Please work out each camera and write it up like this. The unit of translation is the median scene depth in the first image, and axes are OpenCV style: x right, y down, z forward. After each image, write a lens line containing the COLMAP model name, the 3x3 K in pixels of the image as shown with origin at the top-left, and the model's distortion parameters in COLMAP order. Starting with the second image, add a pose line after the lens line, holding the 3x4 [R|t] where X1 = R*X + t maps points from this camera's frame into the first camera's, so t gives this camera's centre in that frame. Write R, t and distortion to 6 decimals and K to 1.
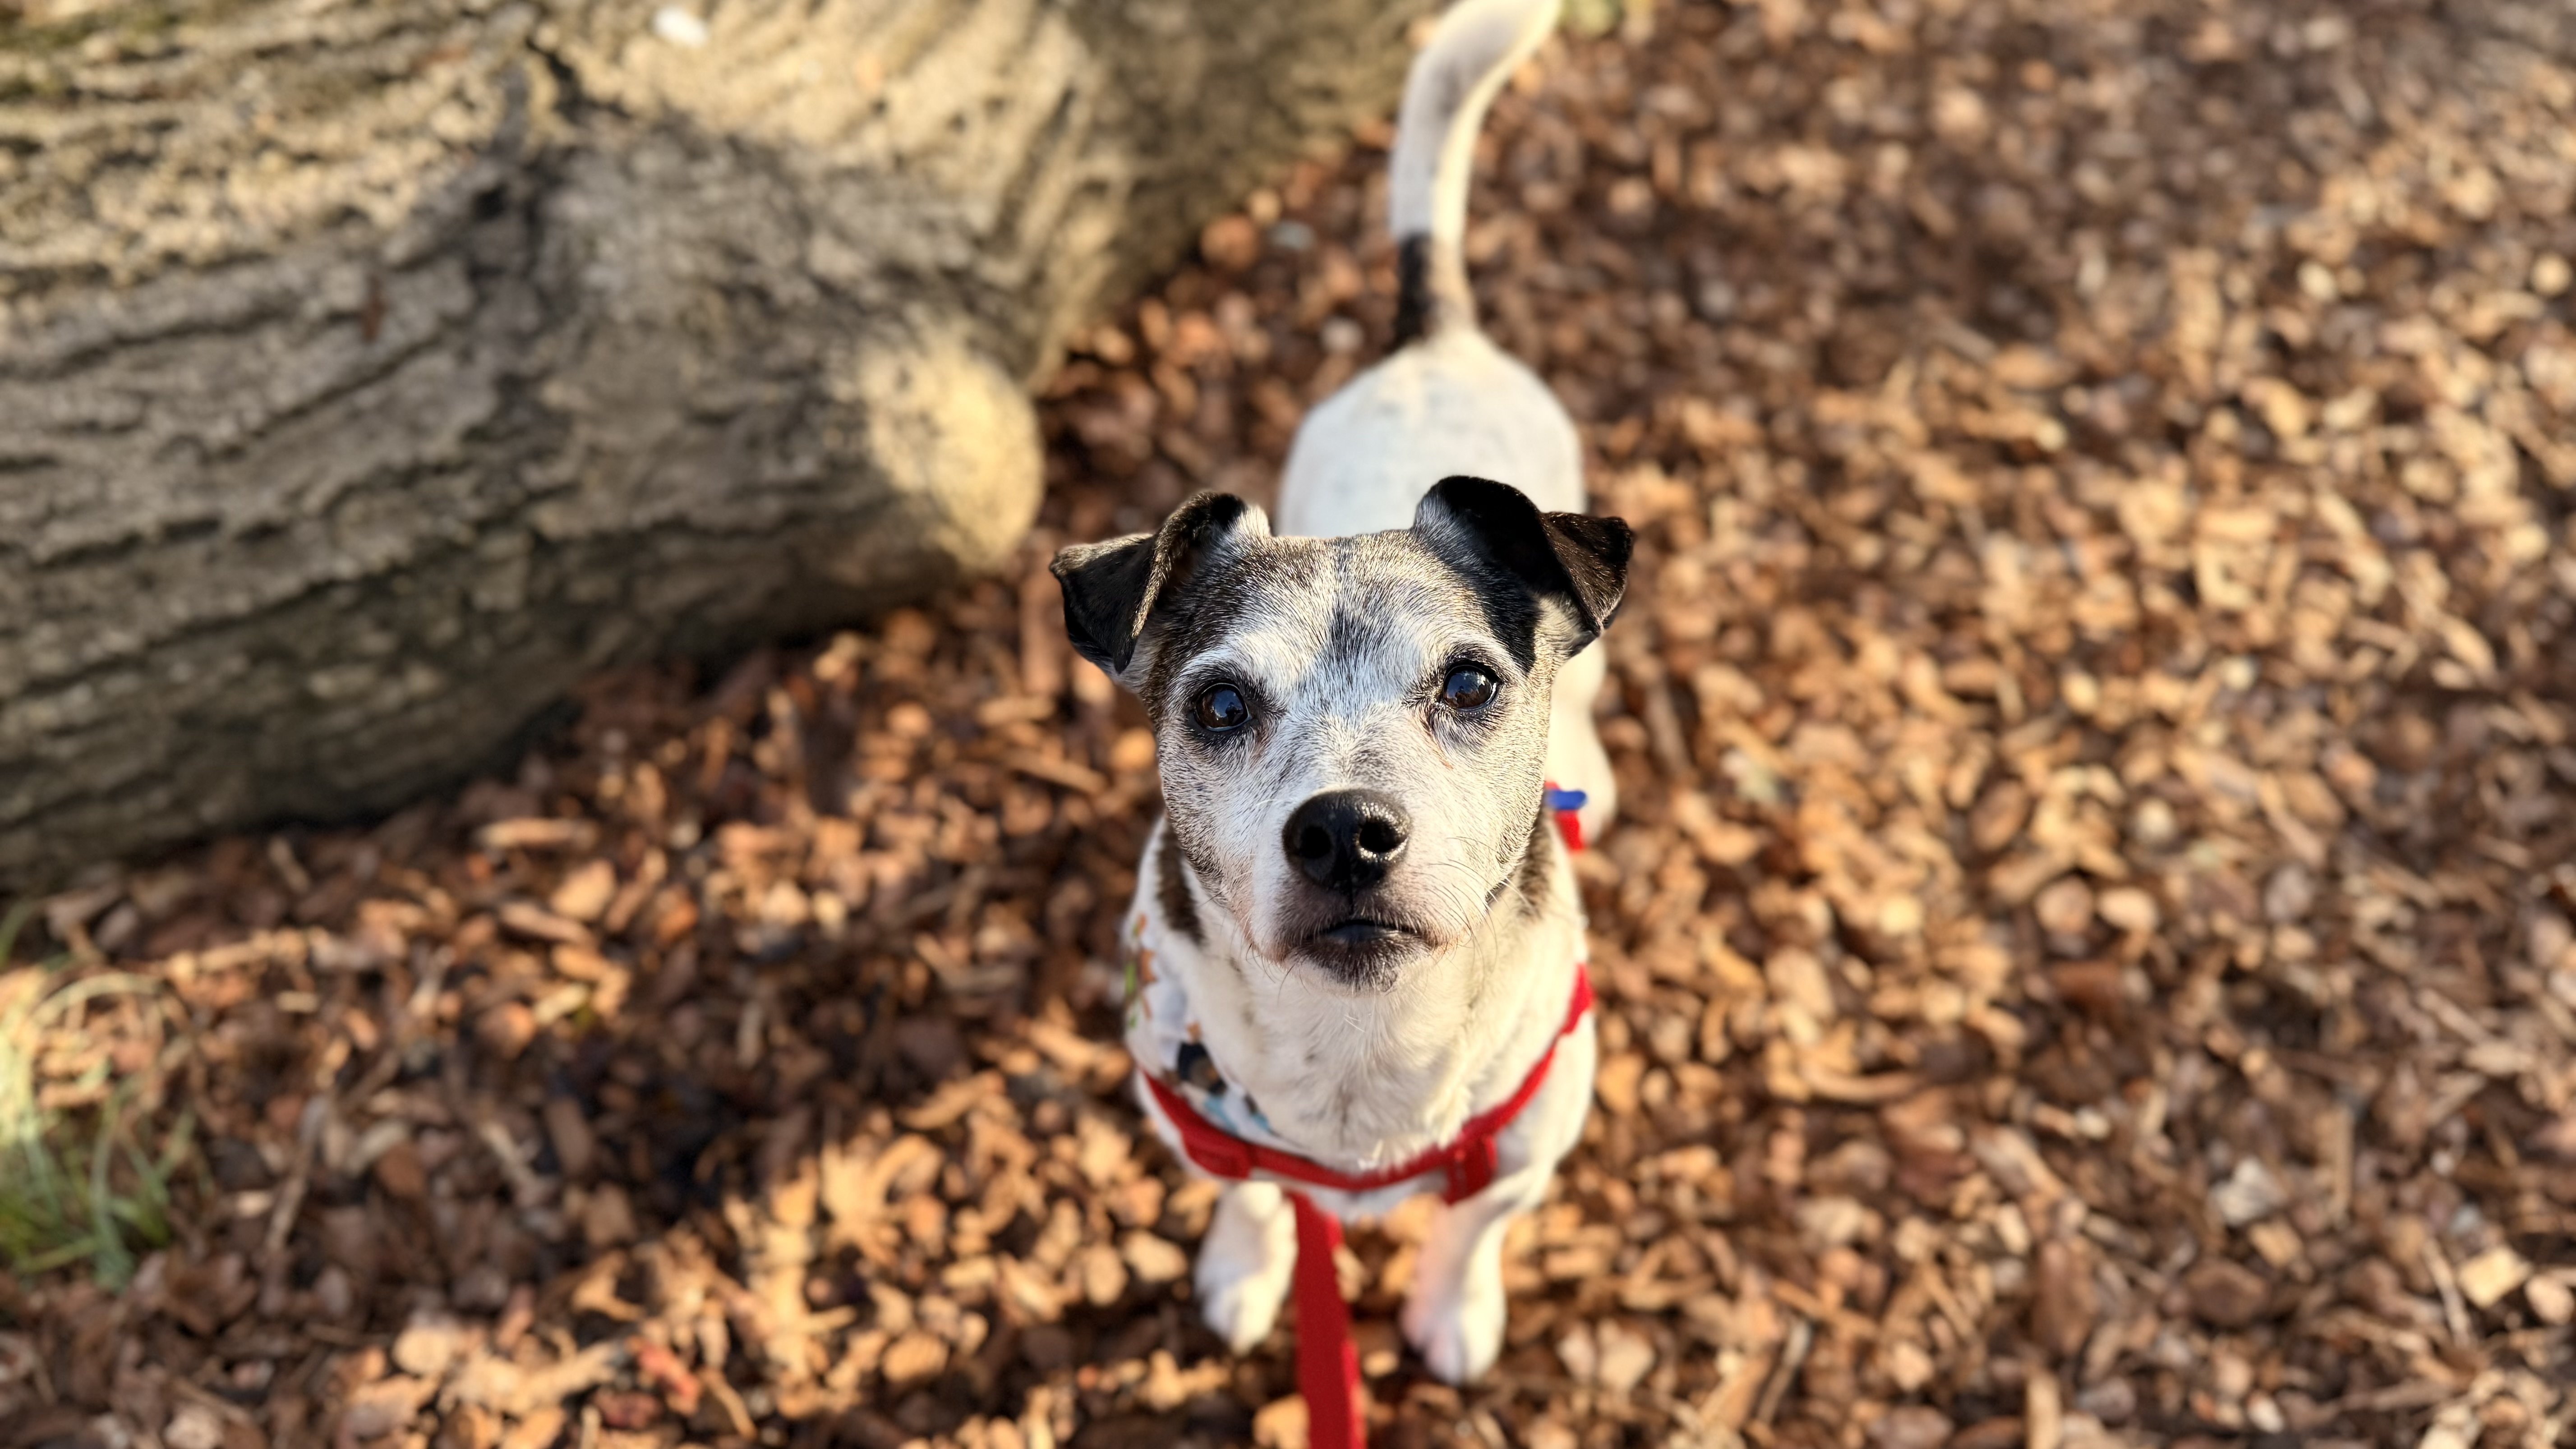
lens RADIAL K [[1725.2, 0, 1288.0], [0, 1725.2, 724.5], [0, 0, 1]] dist [0.001308, -0.029233]
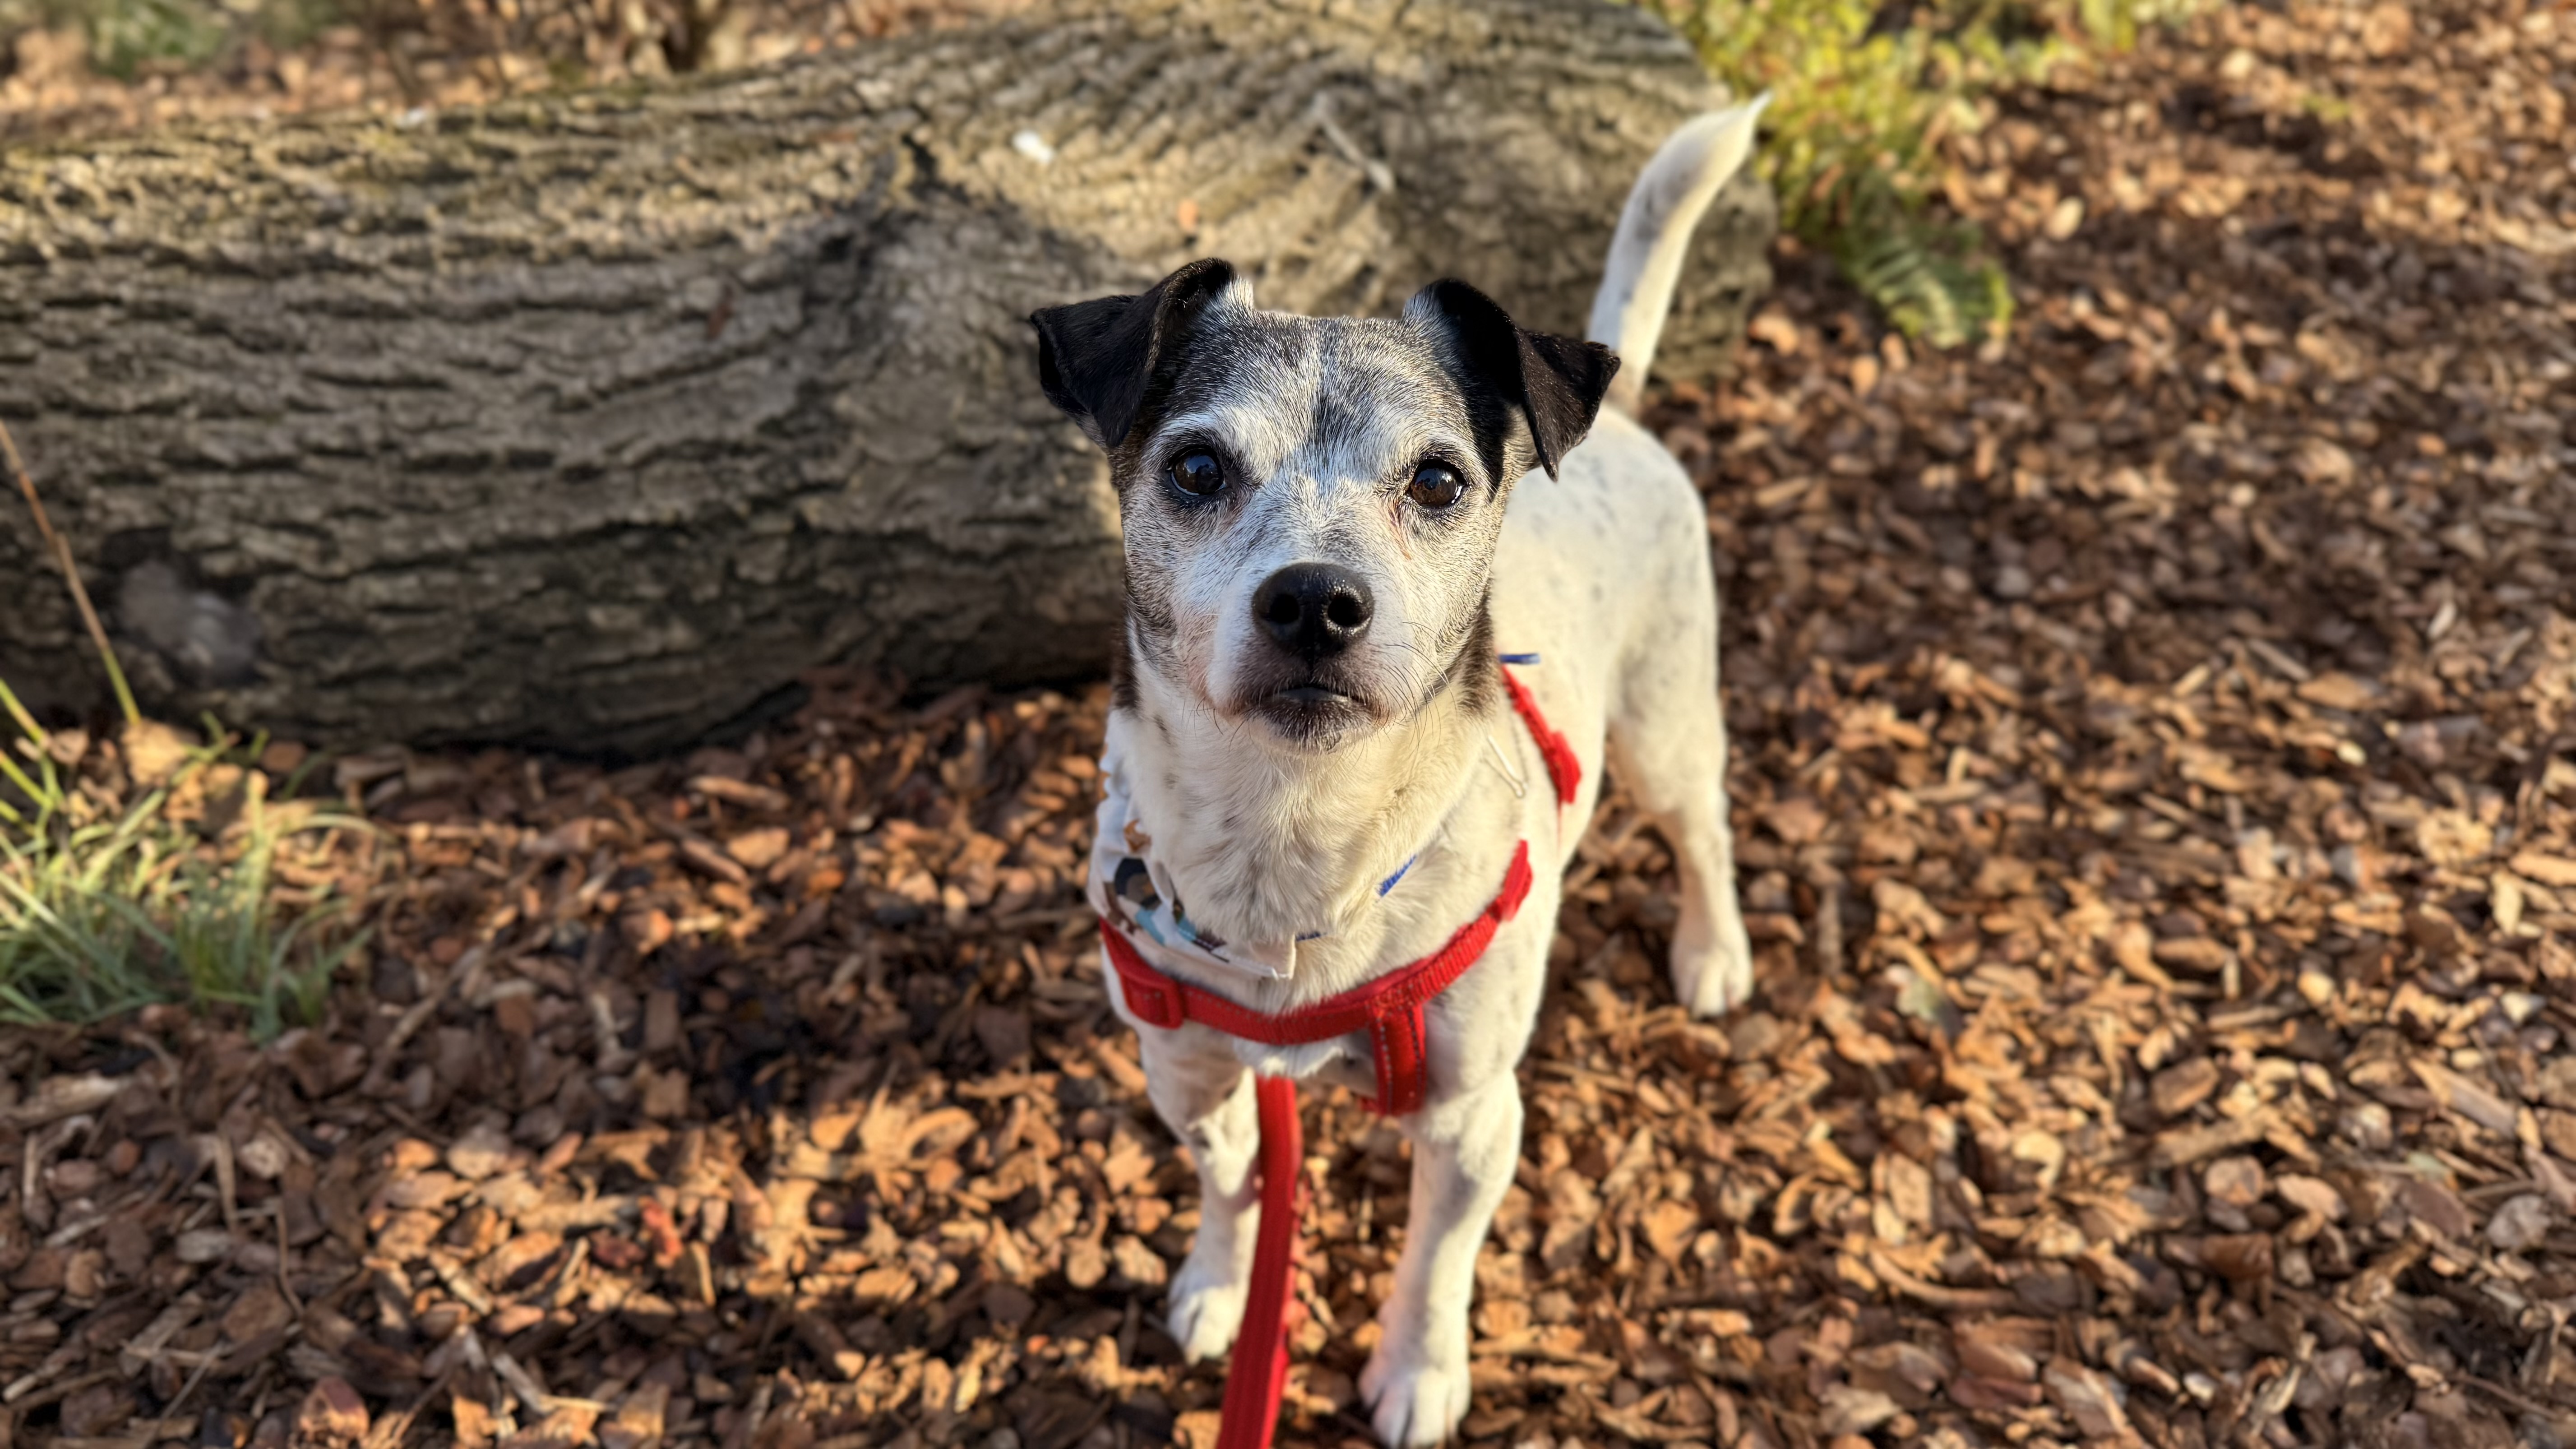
lens RADIAL K [[1731.7, 0, 1258.4], [0, 1731.7, 737.5], [0, 0, 1]] dist [0.001273, -0.036759]
pose [[0.953829, 0.172882, -0.245604, 0.160081], [-0.218834, 0.960116, -0.174034, 0.160493], [0.205721, 0.219745, 0.953620, 0.005594]]
